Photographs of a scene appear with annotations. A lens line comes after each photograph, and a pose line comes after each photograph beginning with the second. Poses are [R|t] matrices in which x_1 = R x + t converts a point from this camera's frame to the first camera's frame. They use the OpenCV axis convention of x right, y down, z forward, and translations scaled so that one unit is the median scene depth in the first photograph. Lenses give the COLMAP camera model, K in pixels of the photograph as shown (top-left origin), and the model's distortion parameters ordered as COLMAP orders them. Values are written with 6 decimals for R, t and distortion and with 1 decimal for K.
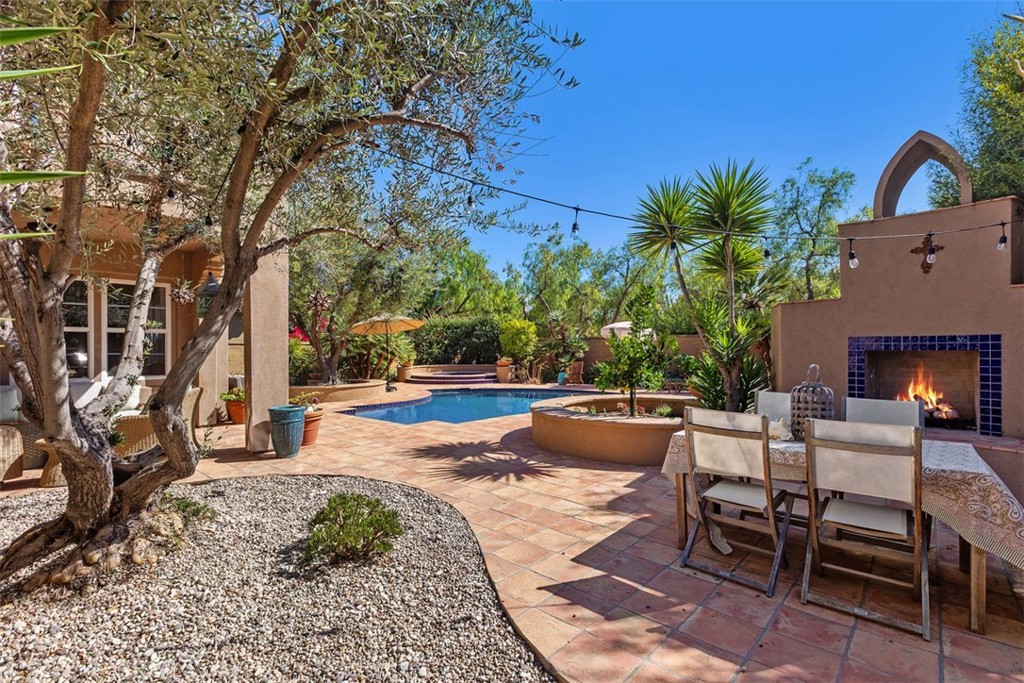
lens RADIAL K [[458.7, 0, 511.0], [0, 458.7, 345.8], [0, 0, 1]] dist [0.001160, 0.000433]
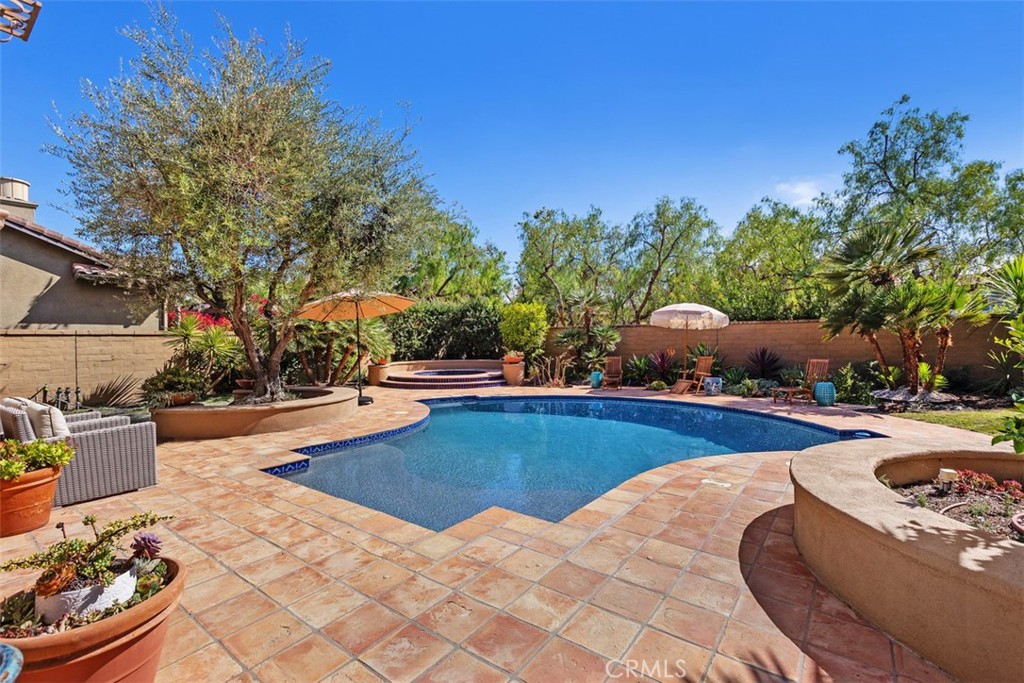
lens RADIAL K [[458.7, 0, 514.7], [0, 458.7, 339.8], [0, 0, 1]] dist [0.001160, 0.000433]
pose [[0.996008, -0.003229, 0.089203, -0.085040], [0.002430, 0.999956, 0.009070, -0.000789], [-0.089229, -0.008817, 0.995972, 0.259306]]
